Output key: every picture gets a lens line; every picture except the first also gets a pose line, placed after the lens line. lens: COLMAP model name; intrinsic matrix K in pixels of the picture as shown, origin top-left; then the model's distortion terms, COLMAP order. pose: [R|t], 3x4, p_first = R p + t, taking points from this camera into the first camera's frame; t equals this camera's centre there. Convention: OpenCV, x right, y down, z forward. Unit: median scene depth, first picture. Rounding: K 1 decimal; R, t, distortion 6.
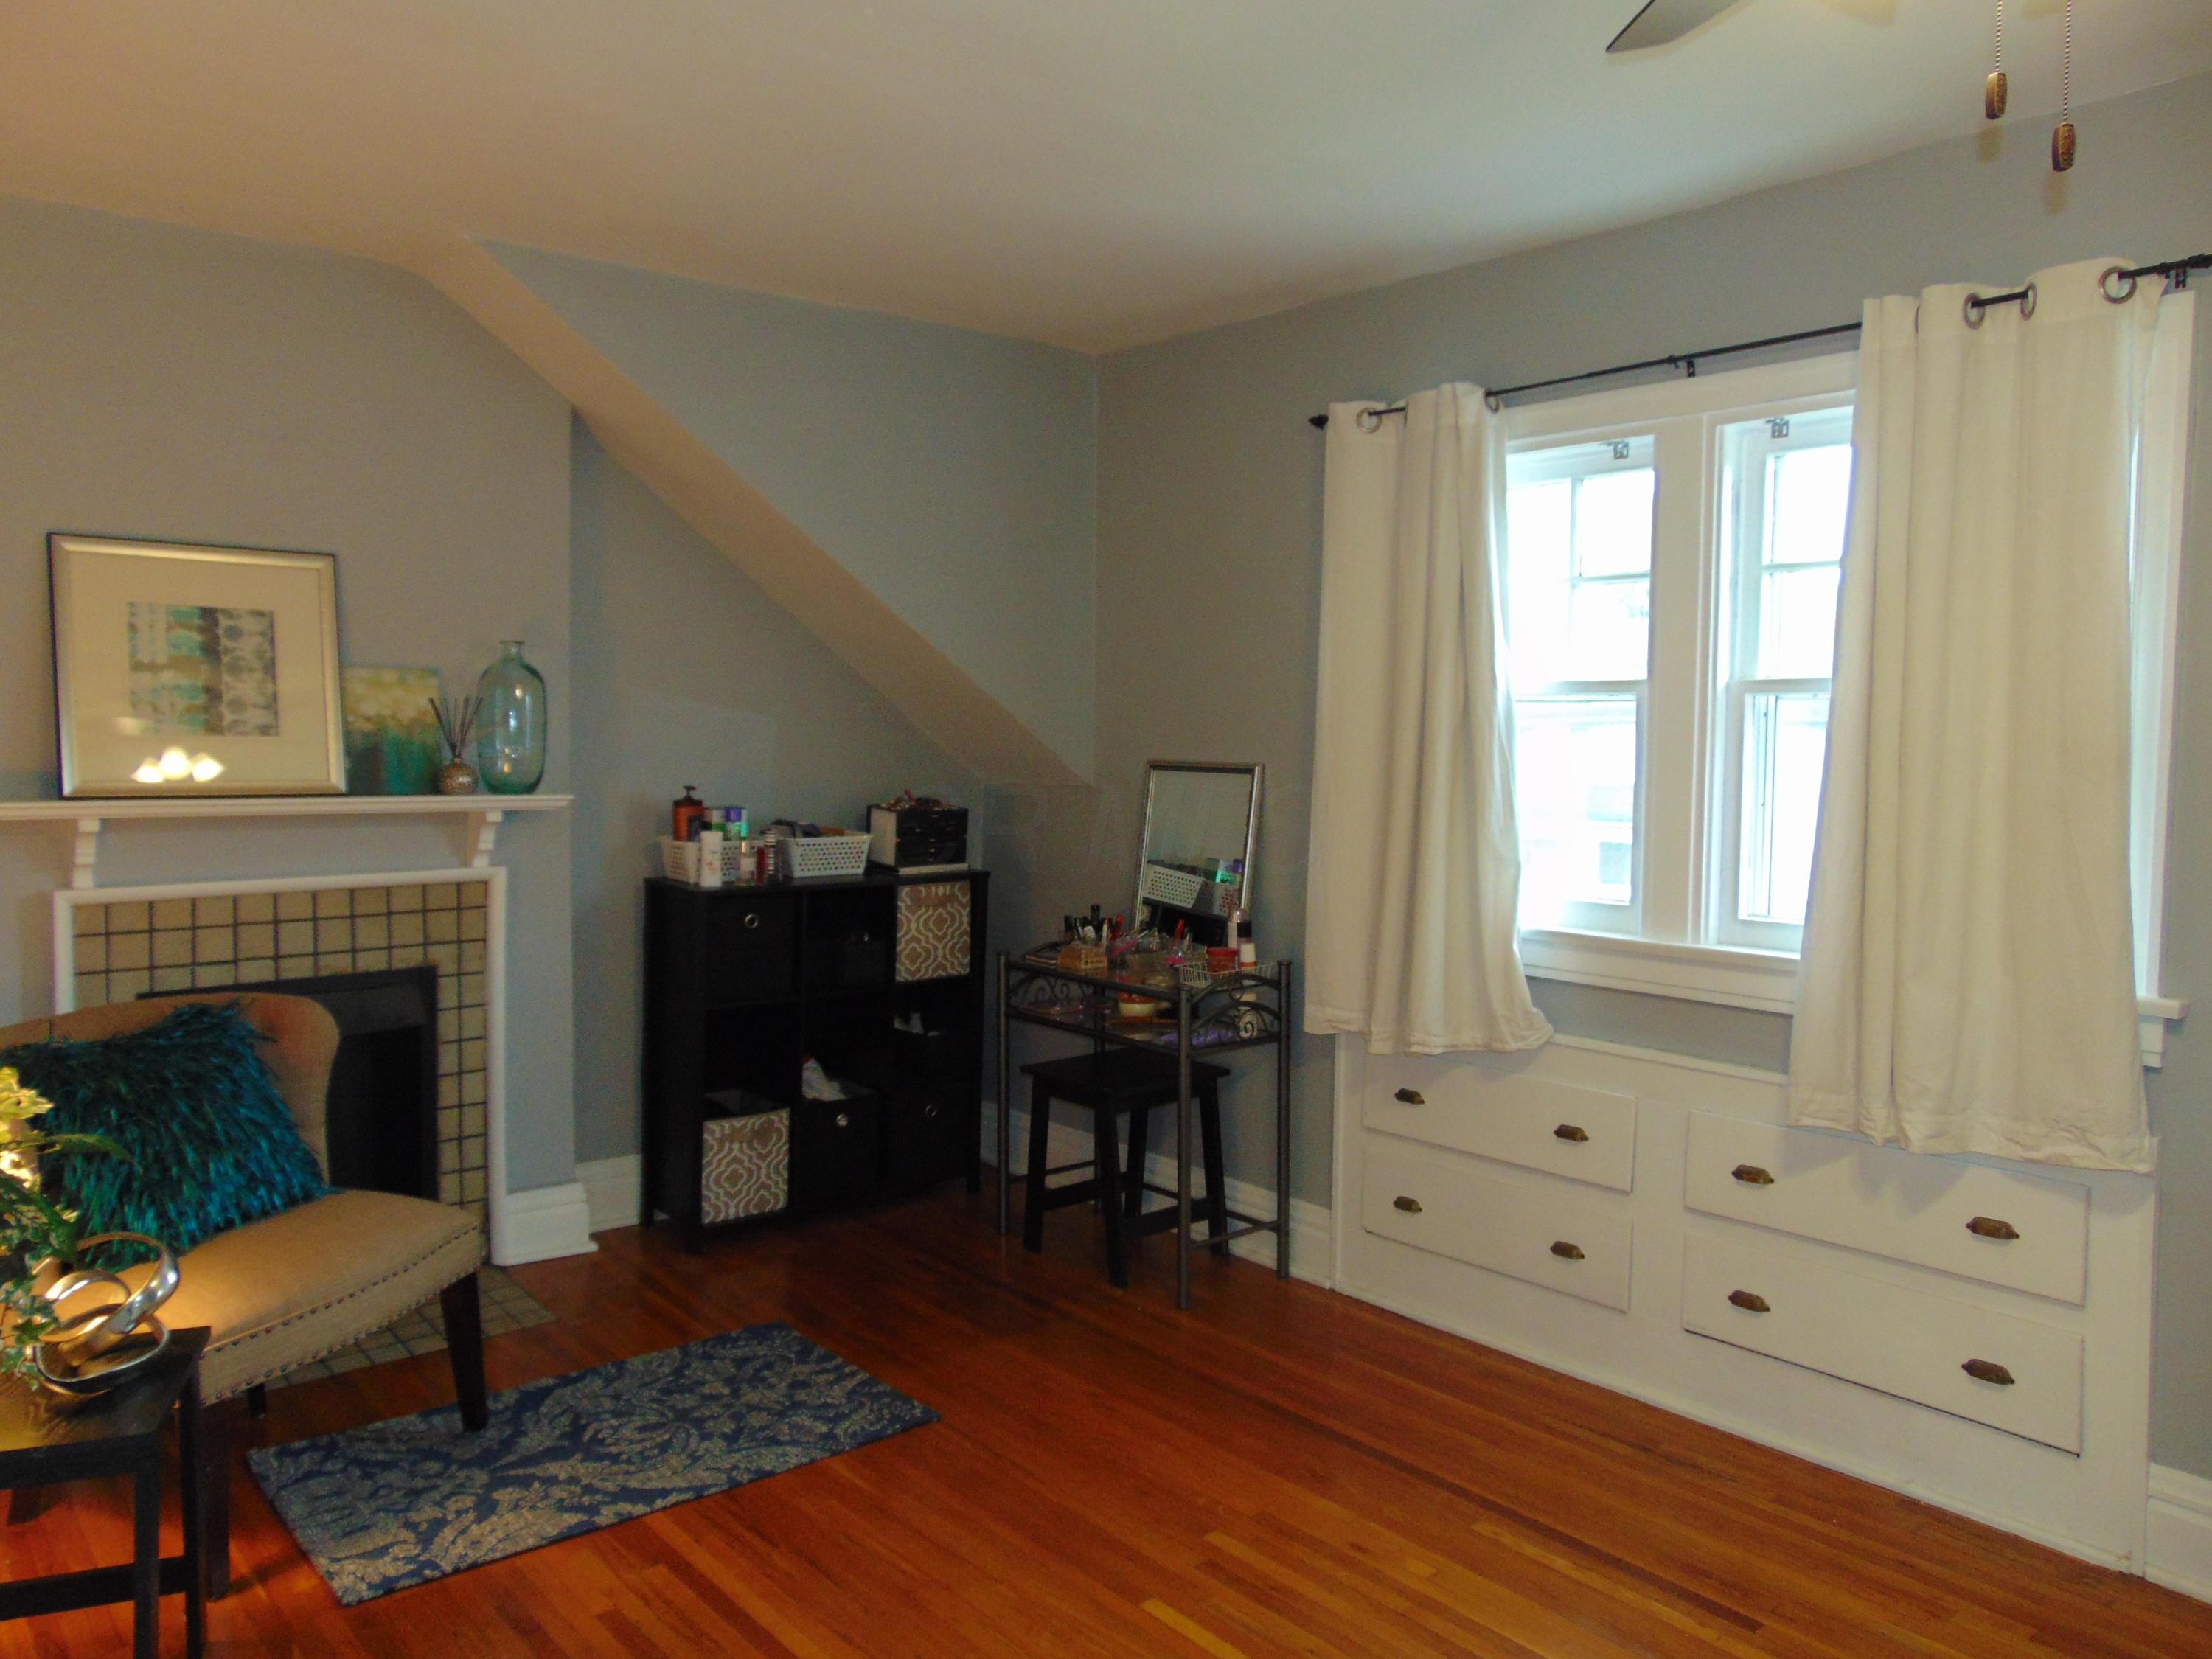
lens RADIAL K [[1650.4, 0, 1107.1], [0, 1650.4, 812.6], [0, 0, 1]] dist [-0.049393, 0.077703]
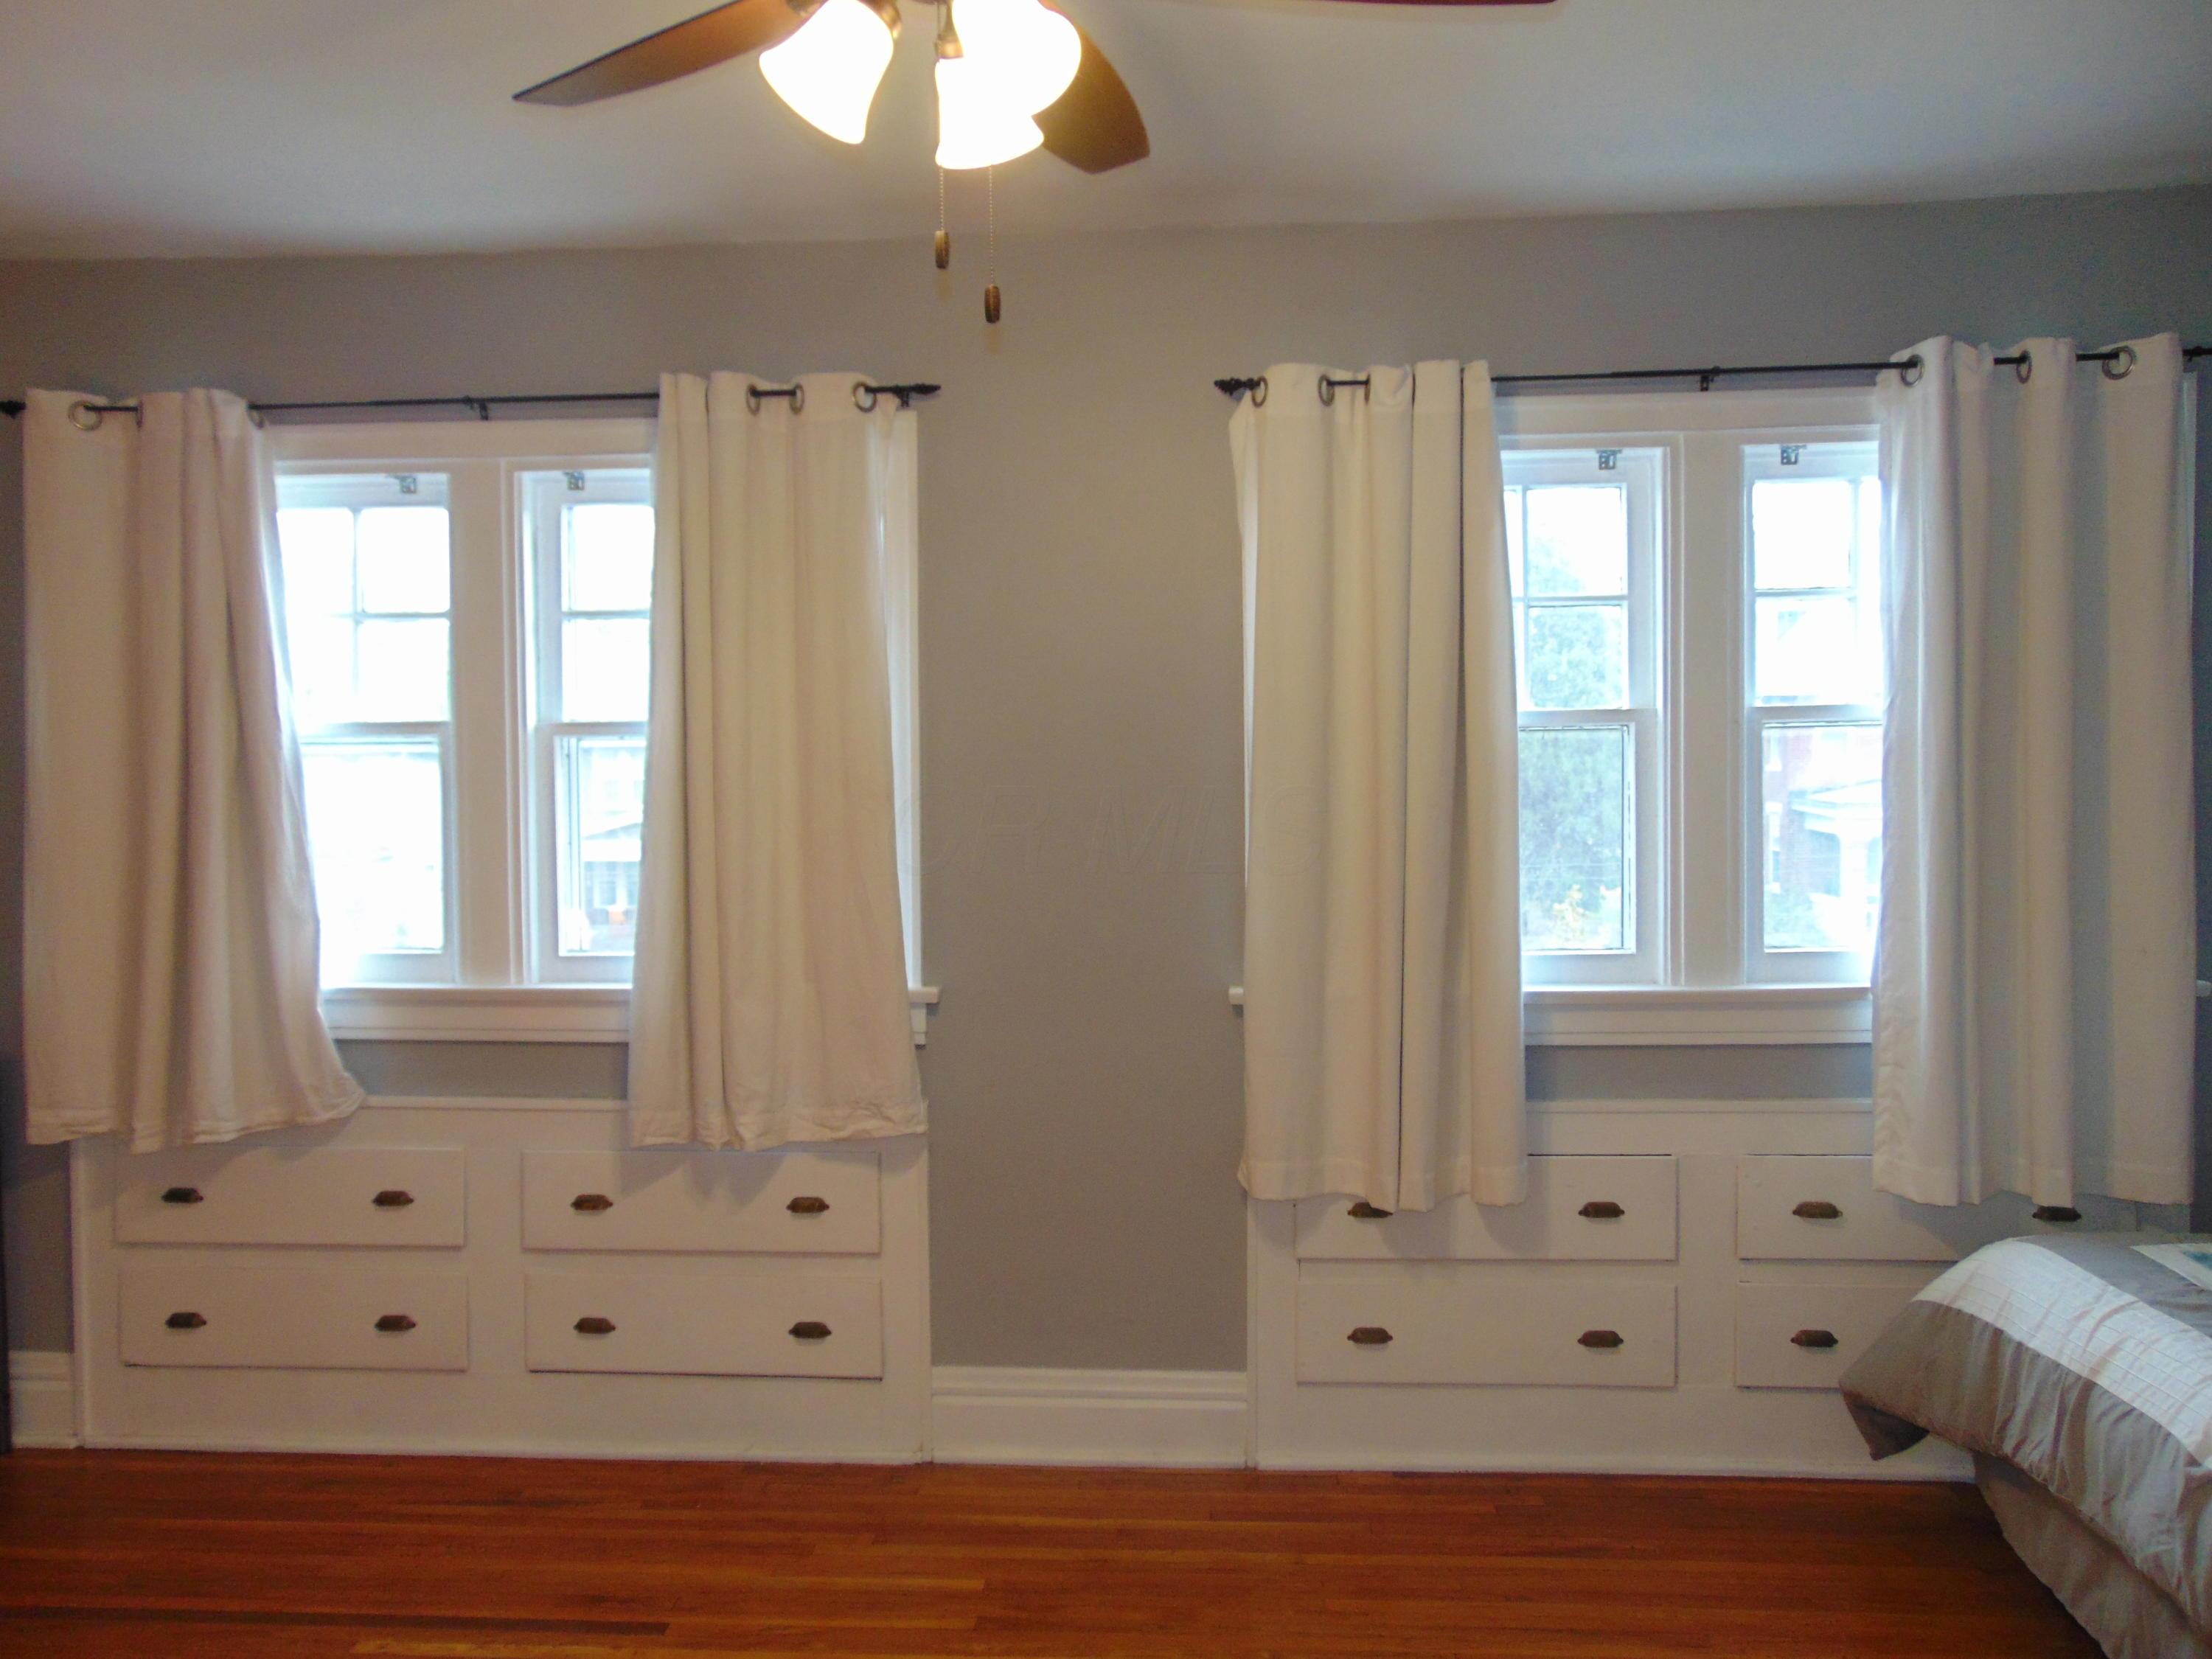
lens RADIAL K [[1650.4, 0, 1107.1], [0, 1650.4, 812.6], [0, 0, 1]] dist [-0.049393, 0.077703]
pose [[0.687744, -0.035098, 0.725104, -0.119221], [0.049350, 0.998780, 0.001538, -0.009263], [-0.724274, 0.034726, 0.688638, 0.044030]]
